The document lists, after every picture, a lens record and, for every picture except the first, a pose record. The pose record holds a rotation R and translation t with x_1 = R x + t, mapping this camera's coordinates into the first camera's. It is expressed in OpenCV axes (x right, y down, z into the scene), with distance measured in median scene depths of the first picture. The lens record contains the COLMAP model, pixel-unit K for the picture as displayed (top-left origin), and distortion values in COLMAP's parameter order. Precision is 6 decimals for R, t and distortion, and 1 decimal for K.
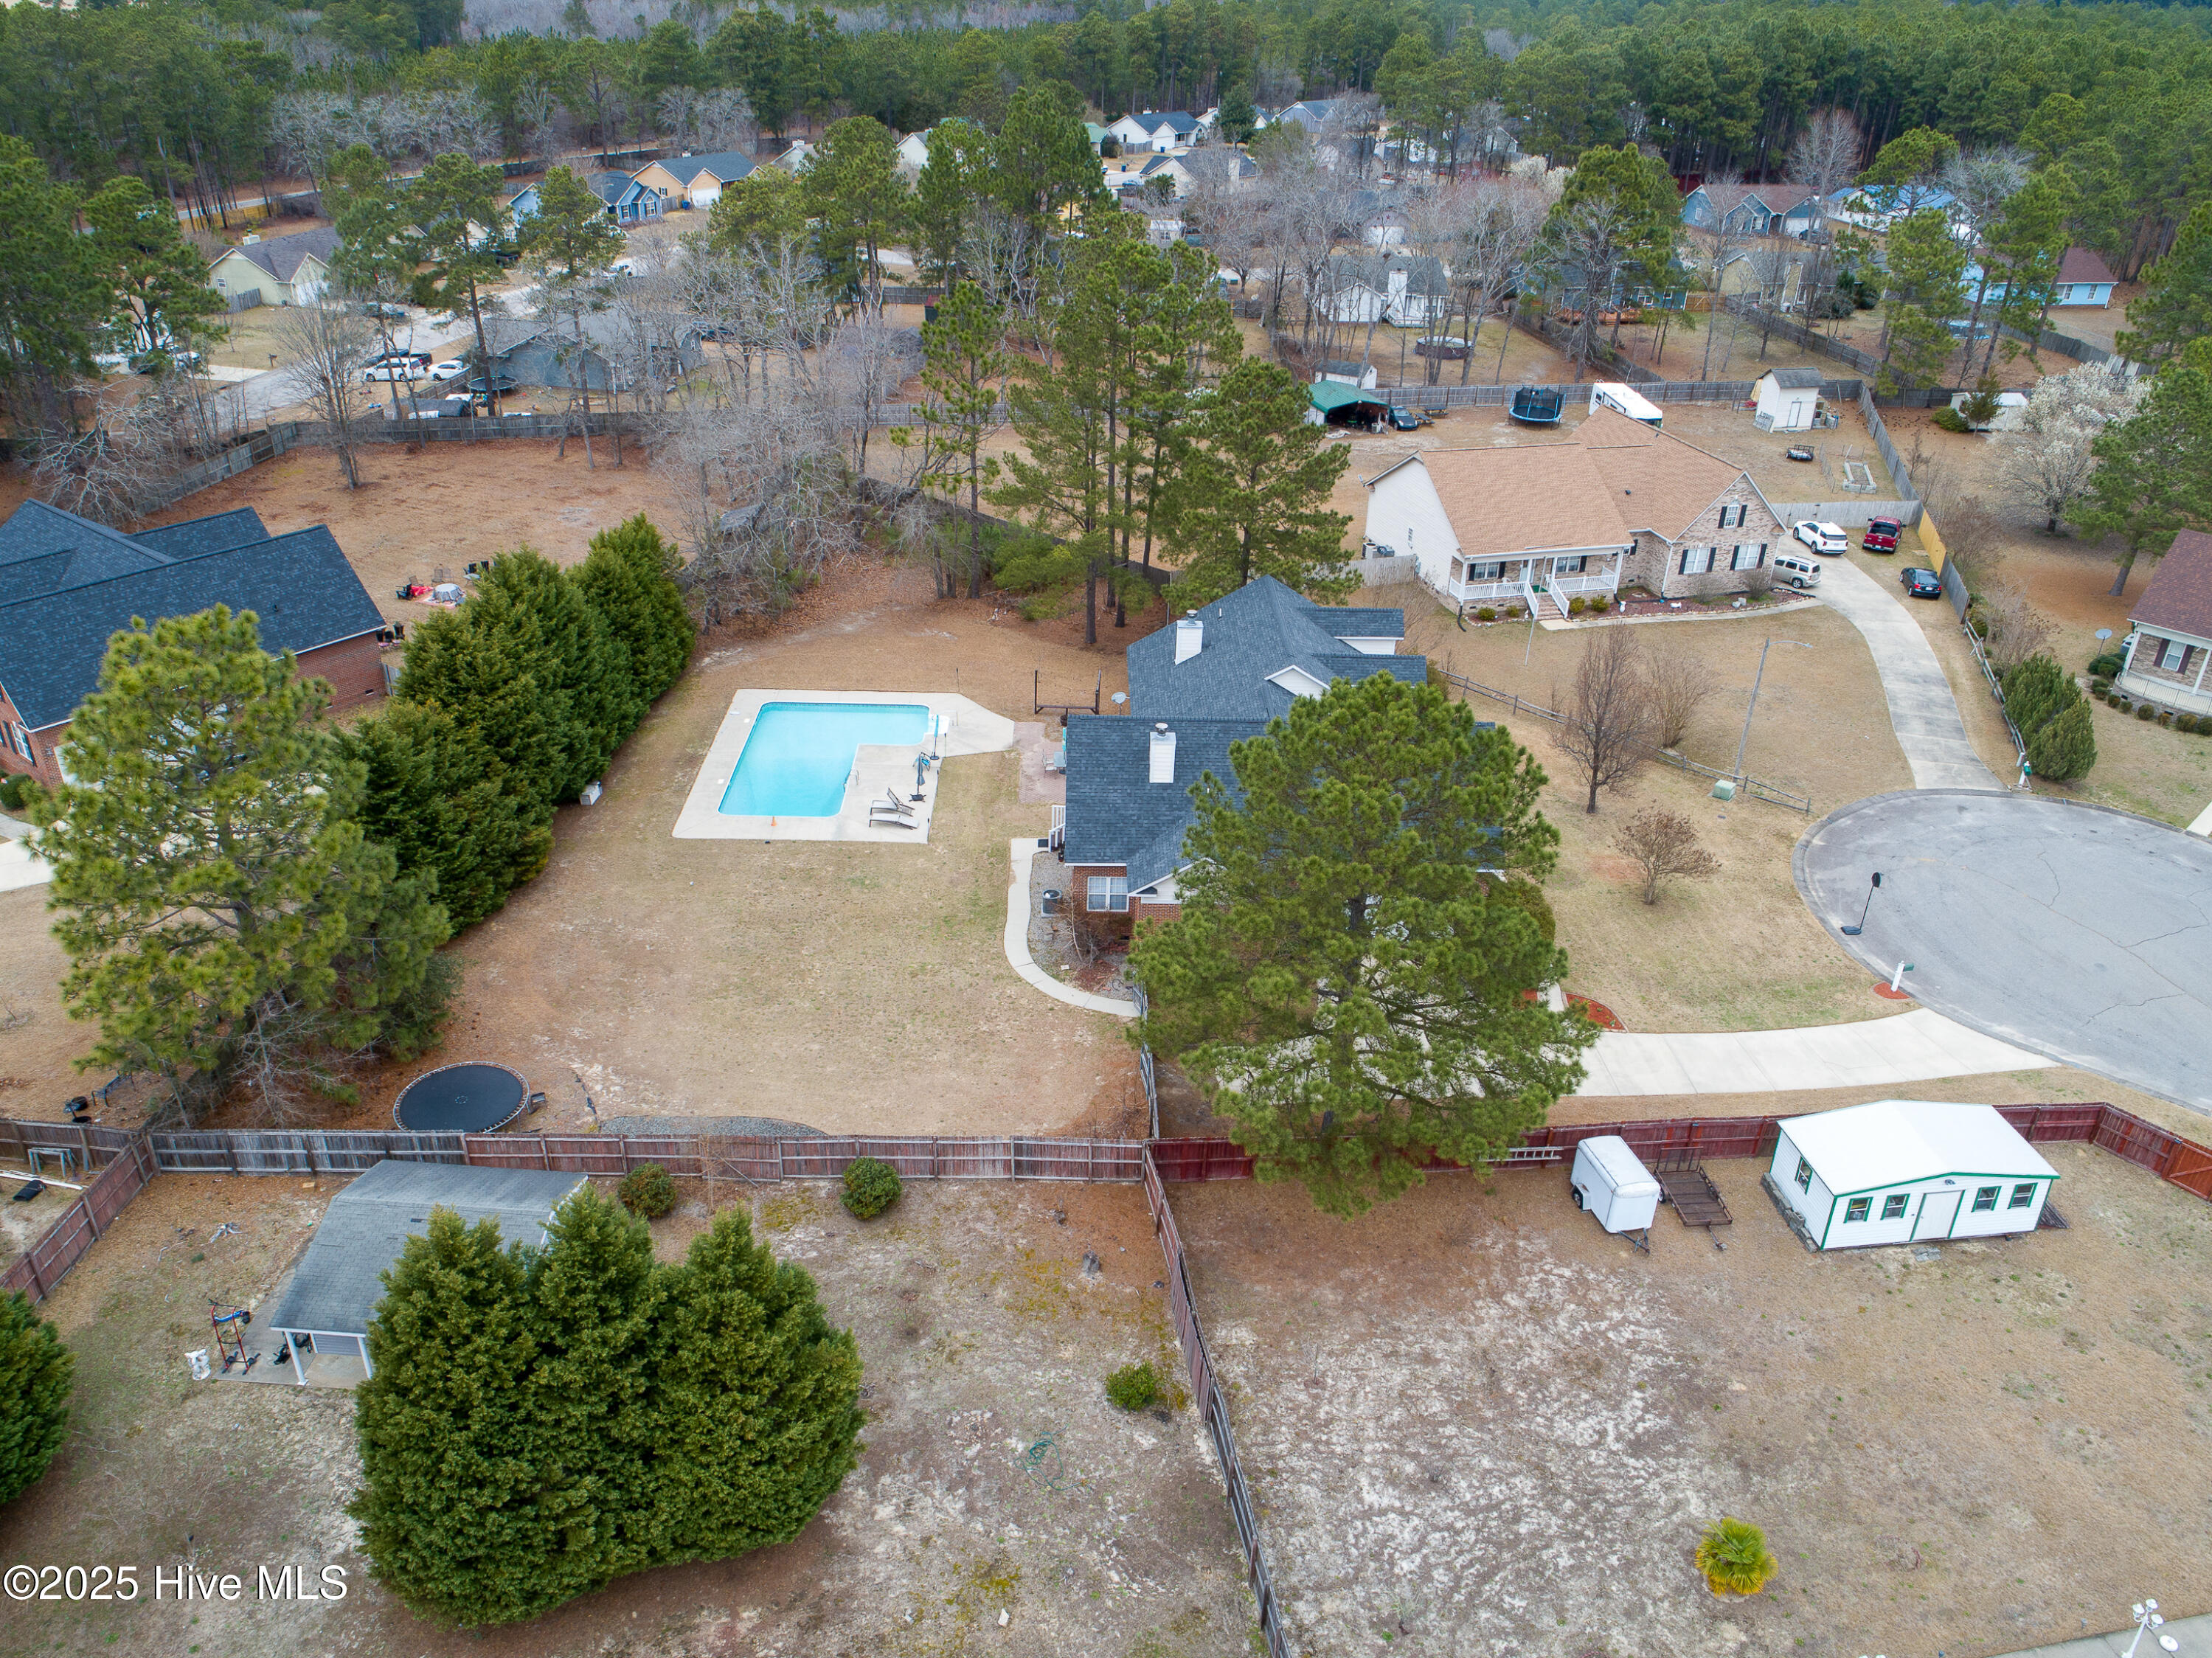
lens RADIAL K [[1682.8, 0, 1102.2], [0, 1682.8, 826.2], [0, 0, 1]] dist [-0.018445, 0.006642]
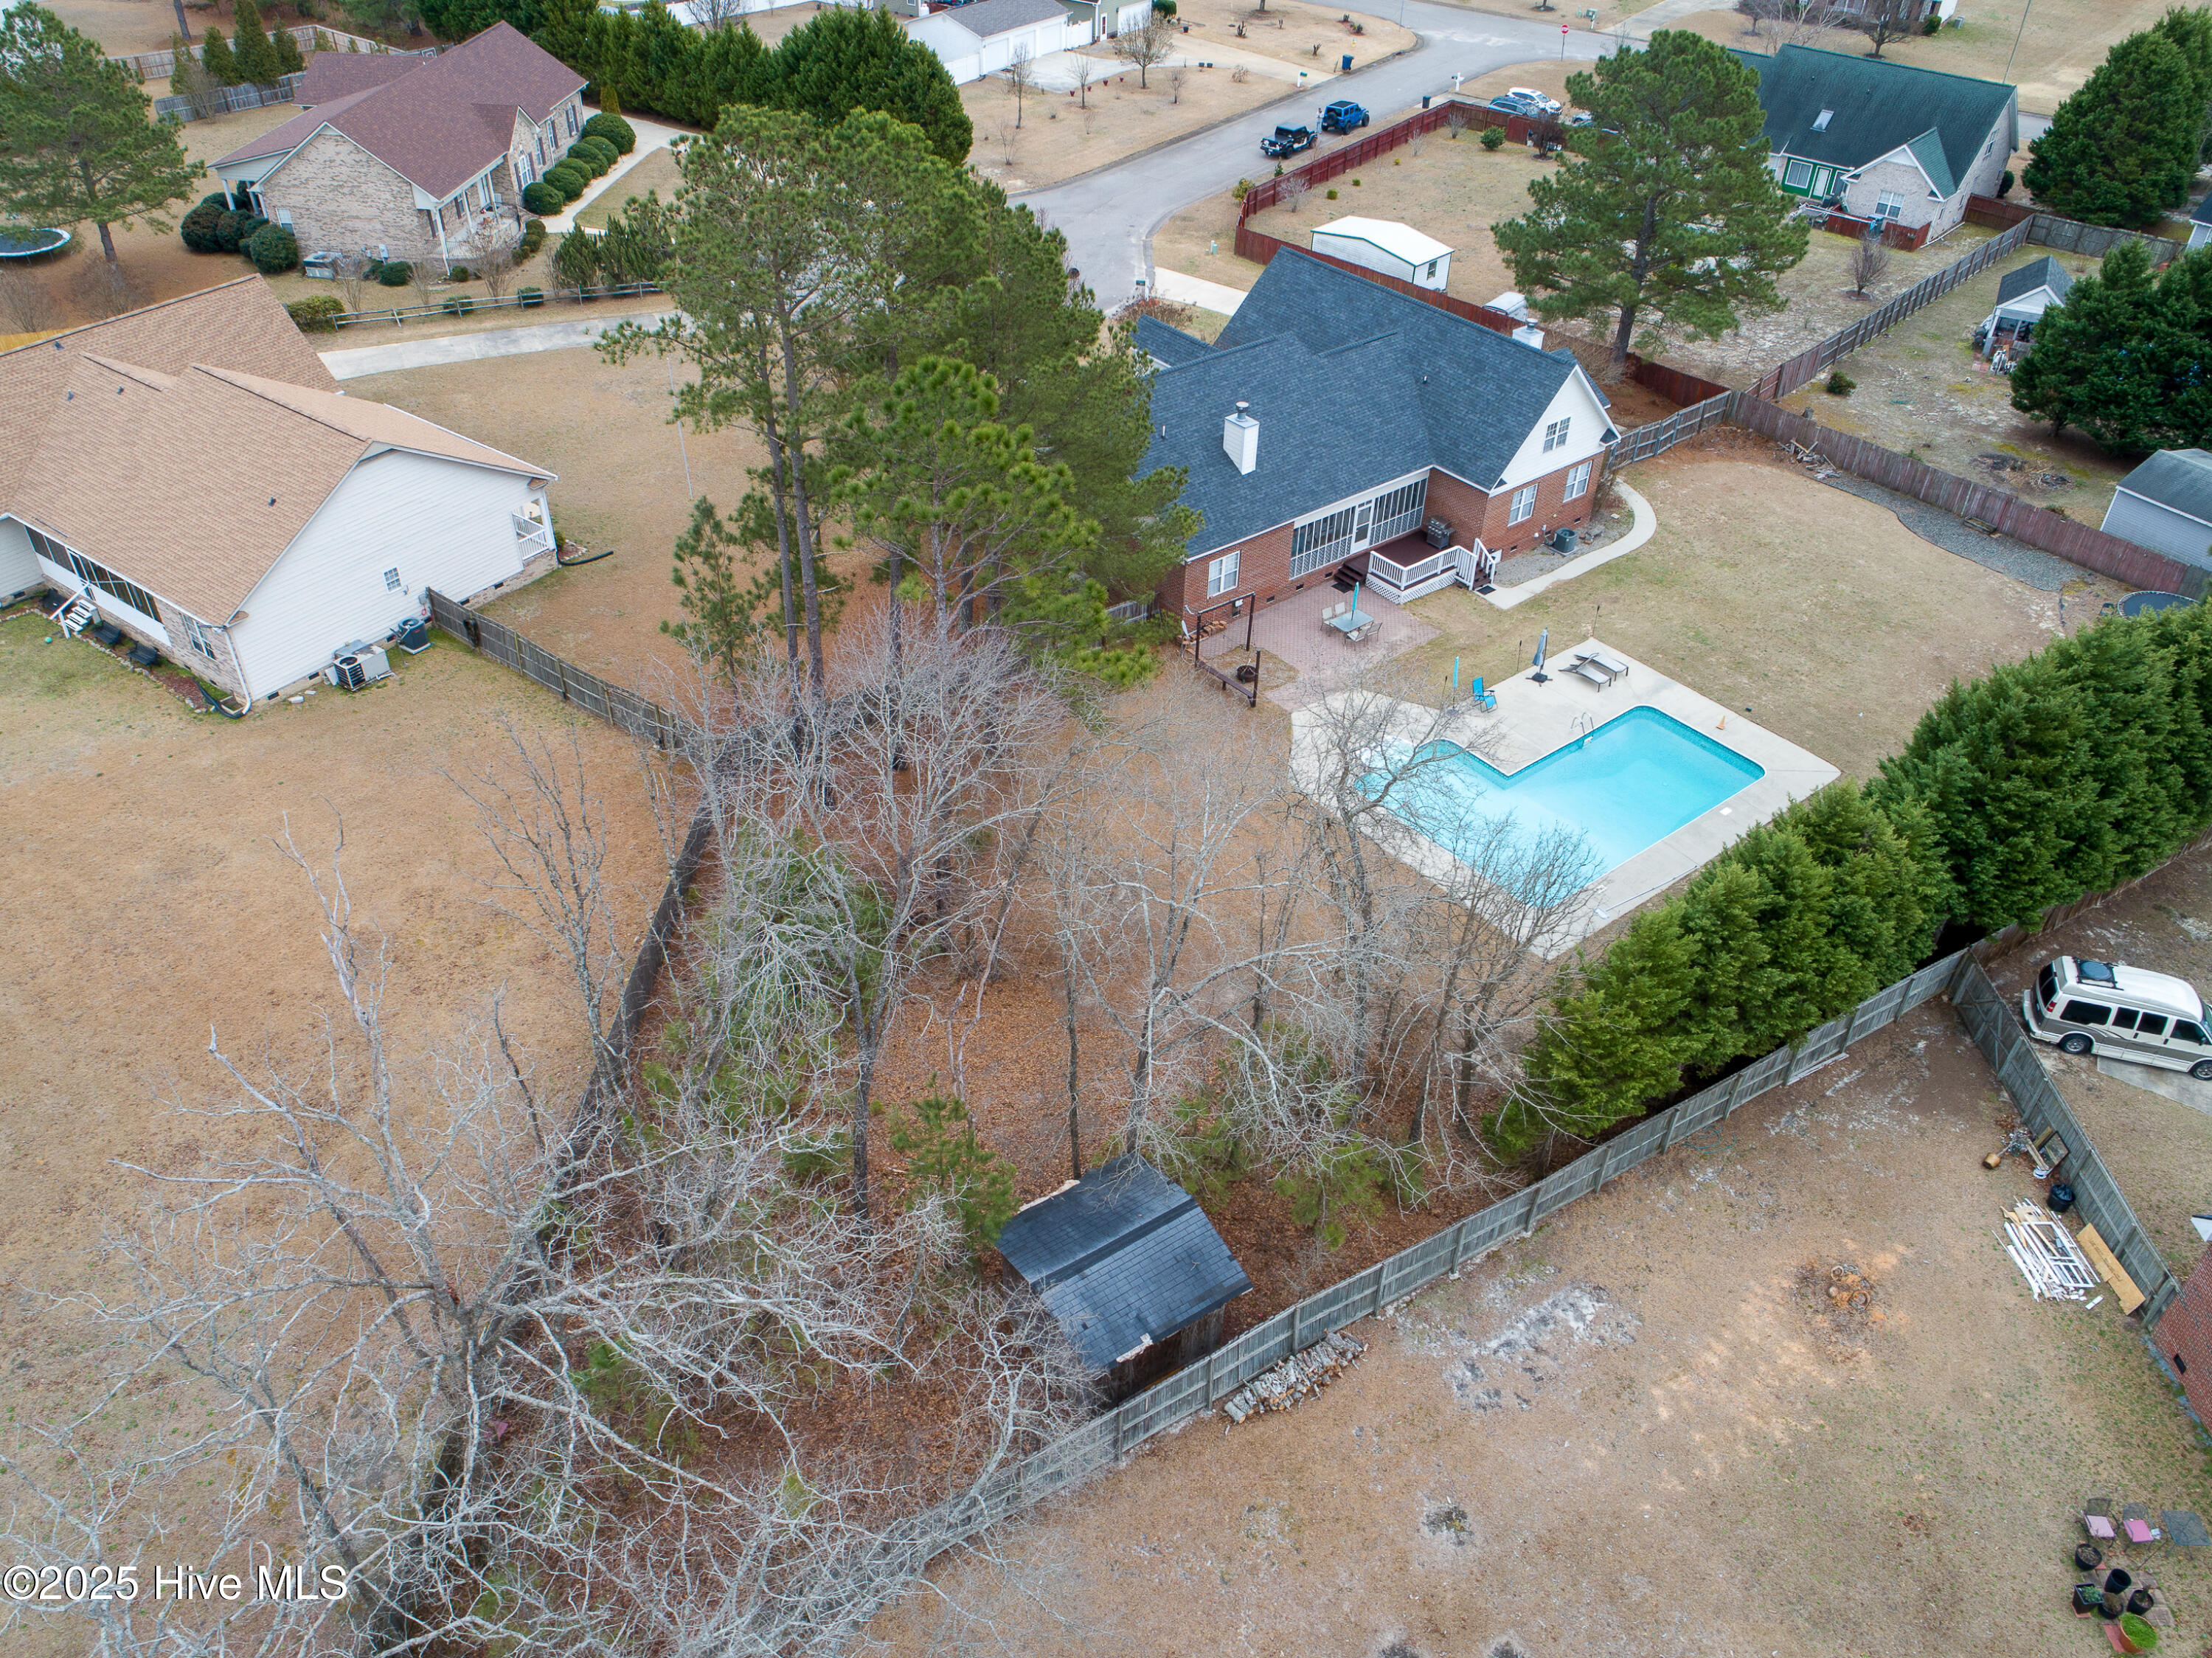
lens RADIAL K [[1682.8, 0, 1102.5], [0, 1682.8, 828.5], [0, 0, 1]] dist [-0.018445, 0.006642]
pose [[-0.617770, -0.514826, 0.594402, -0.711820], [0.335253, 0.511321, 0.791301, -0.990134], [-0.711312, 0.688117, -0.143282, 1.864652]]
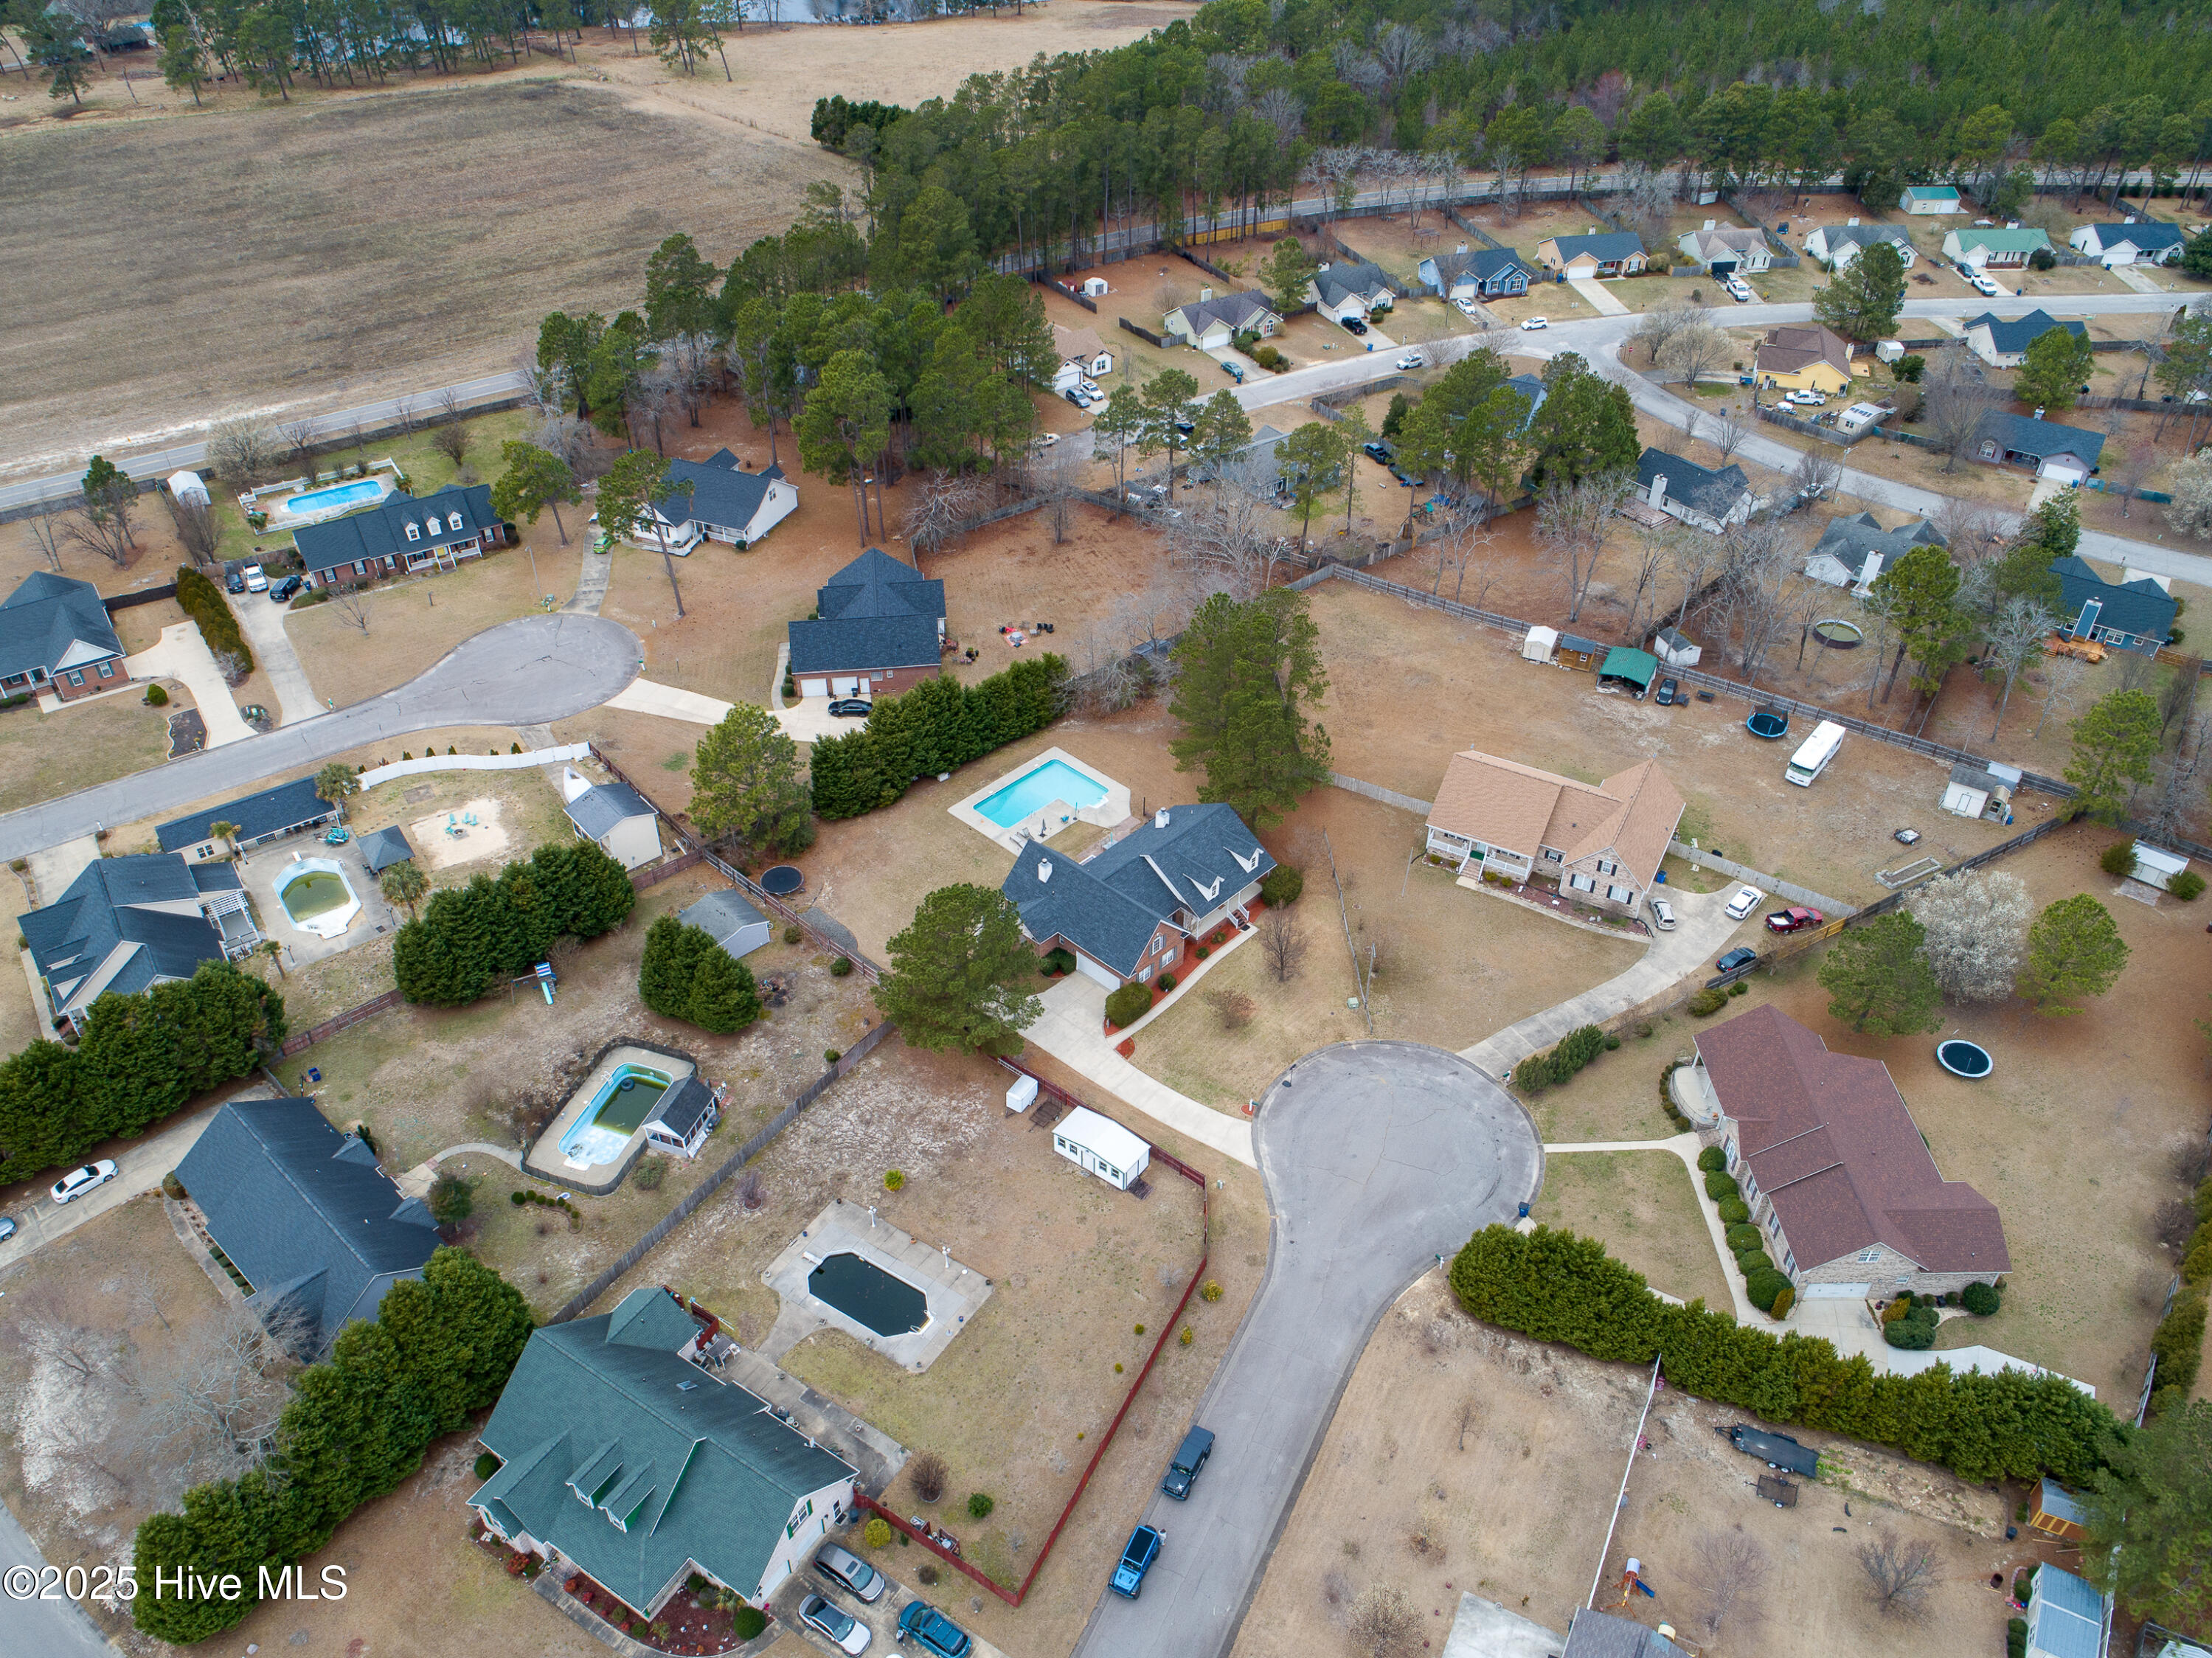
lens RADIAL K [[1682.8, 0, 1098.1], [0, 1682.8, 824.0], [0, 0, 1]] dist [-0.018445, 0.006642]
pose [[0.713516, 0.413339, -0.565726, 1.716830], [-0.317195, 0.910525, 0.265203, -0.922686], [0.624726, -0.009781, 0.780783, -1.013363]]
